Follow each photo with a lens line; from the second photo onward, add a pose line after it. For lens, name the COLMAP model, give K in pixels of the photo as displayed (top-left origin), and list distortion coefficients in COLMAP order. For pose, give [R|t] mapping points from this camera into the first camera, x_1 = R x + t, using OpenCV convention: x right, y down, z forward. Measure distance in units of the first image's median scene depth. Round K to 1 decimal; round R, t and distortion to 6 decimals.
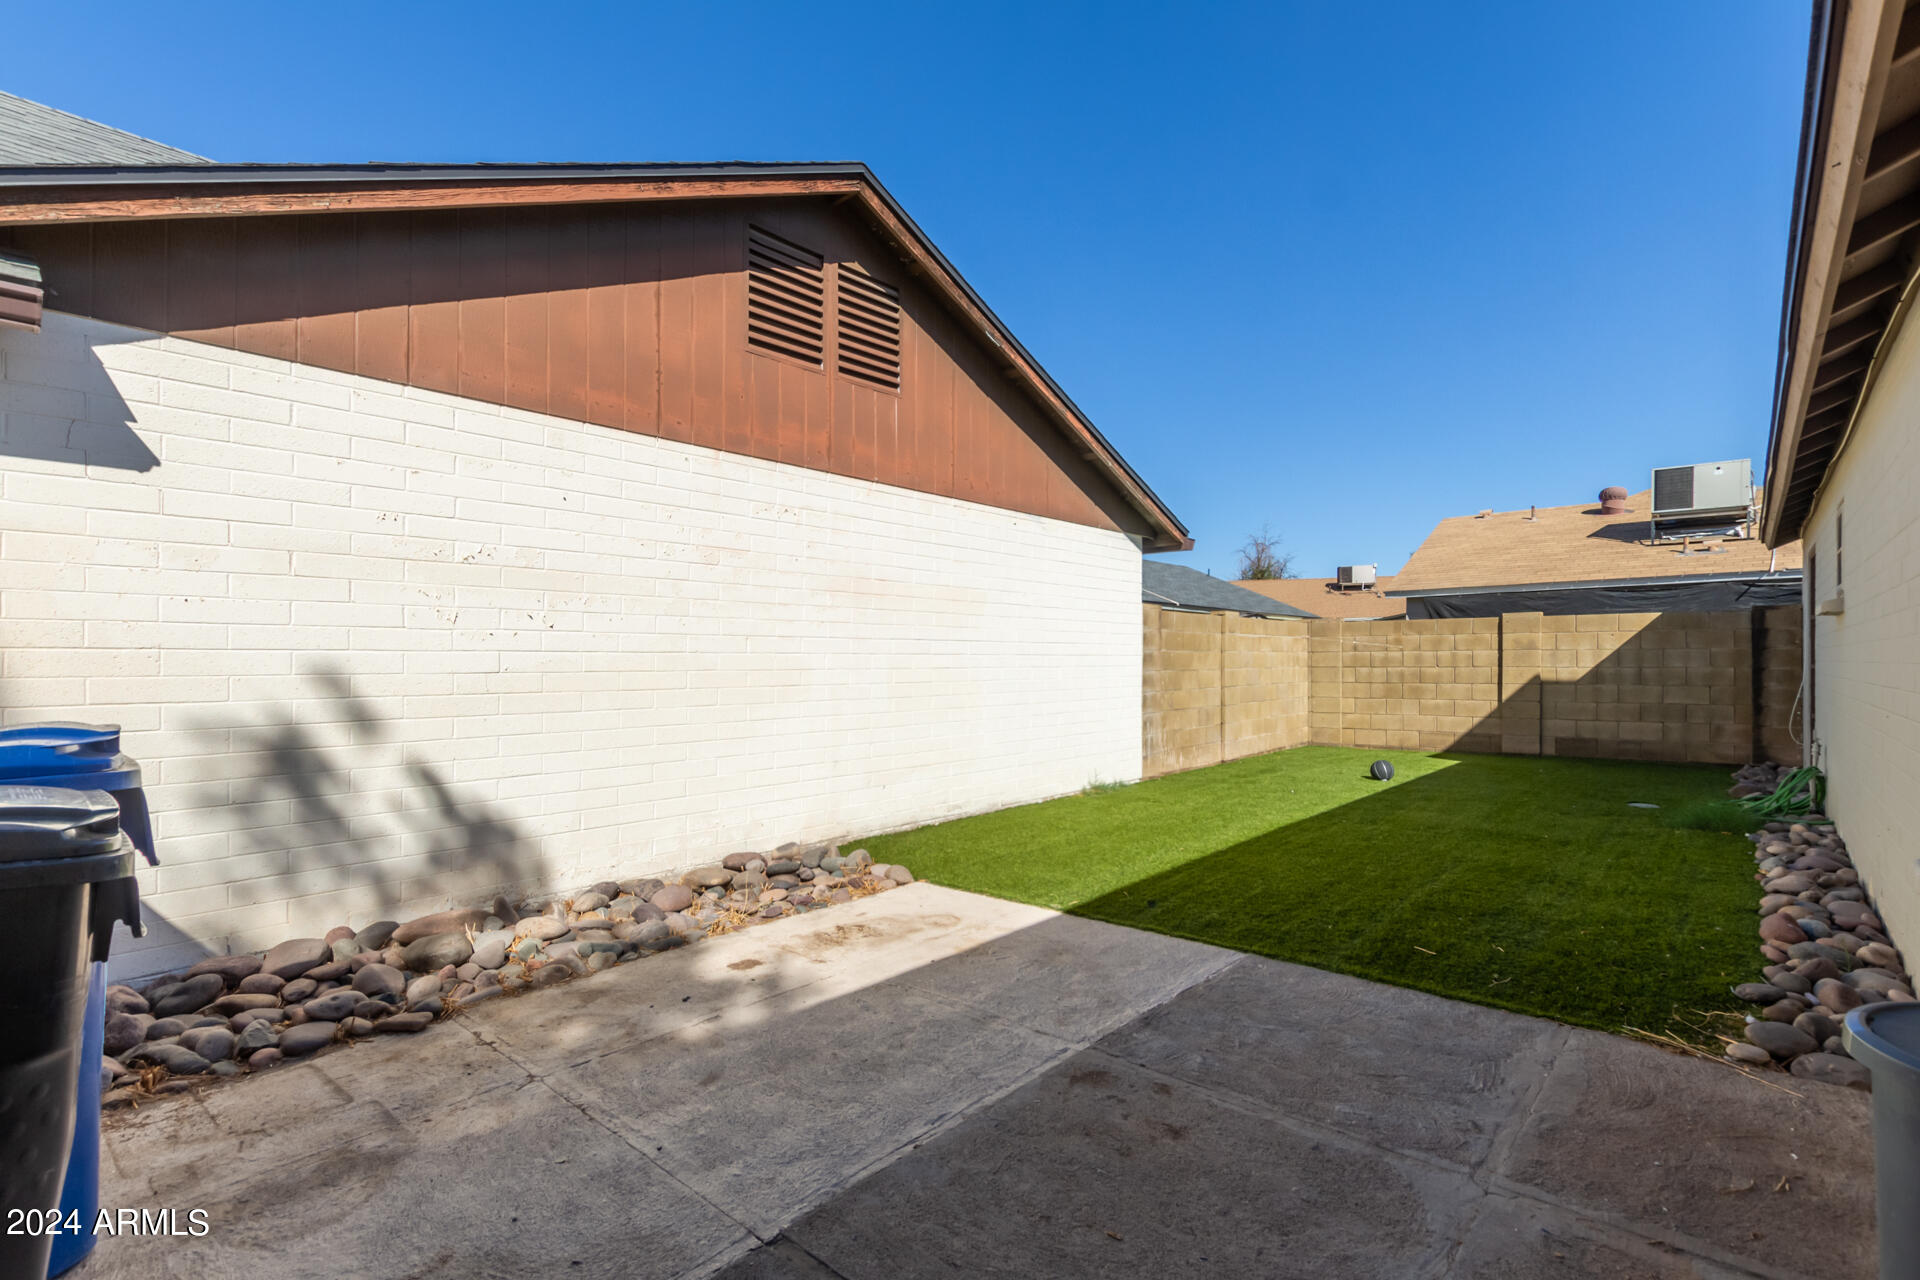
lens RADIAL K [[891.7, 0, 955.1], [0, 891.7, 670.0], [0, 0, 1]] dist [0.001725, -0.000488]
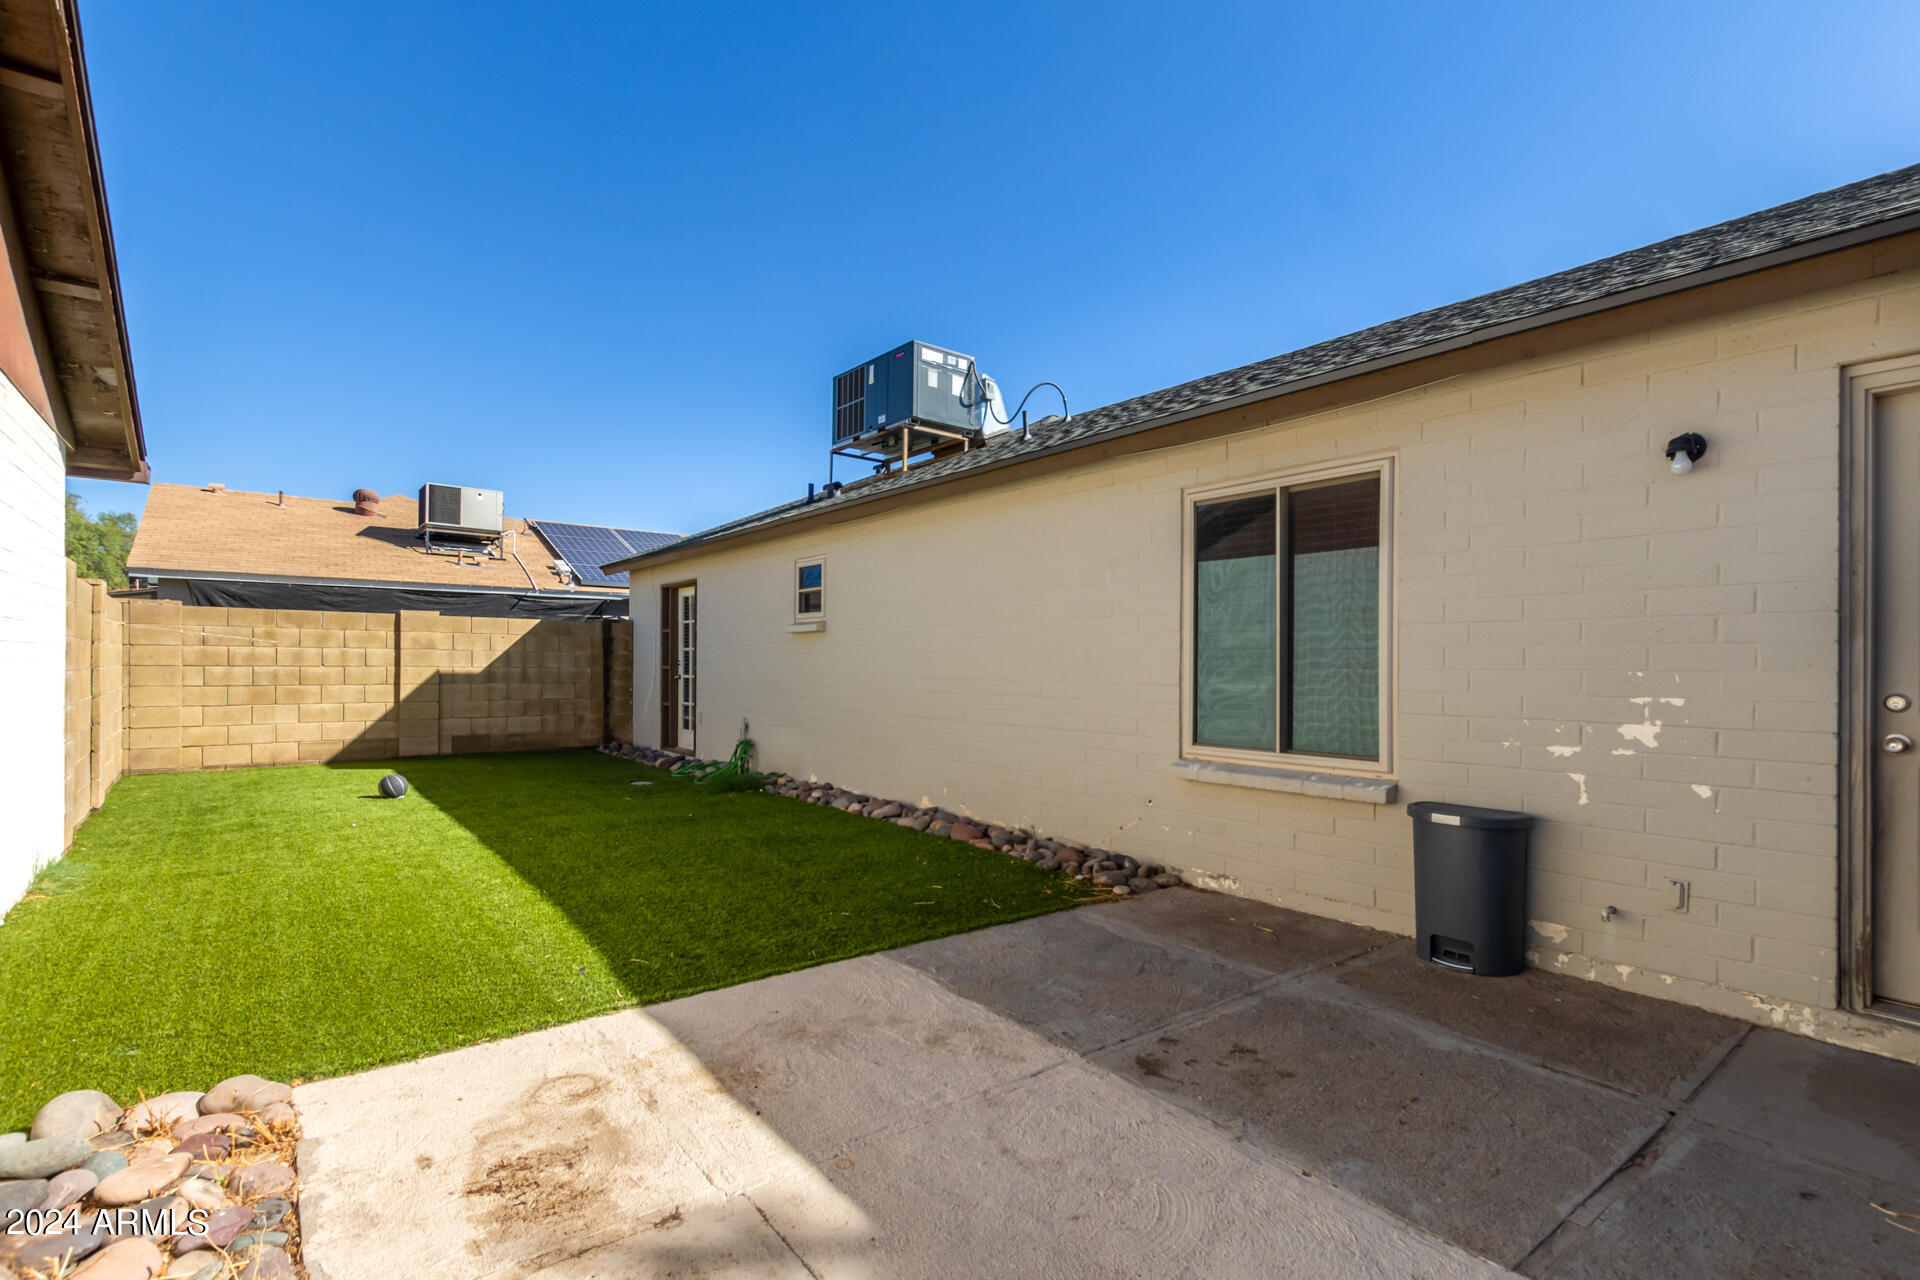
lens RADIAL K [[891.7, 0, 955.1], [0, 891.7, 670.0], [0, 0, 1]] dist [0.001725, -0.000488]
pose [[0.181245, 0.000026, 0.983438, -0.223867], [-0.000231, 1.000000, 0.000017, 0.000151], [-0.983438, -0.000231, 0.181245, 0.256909]]
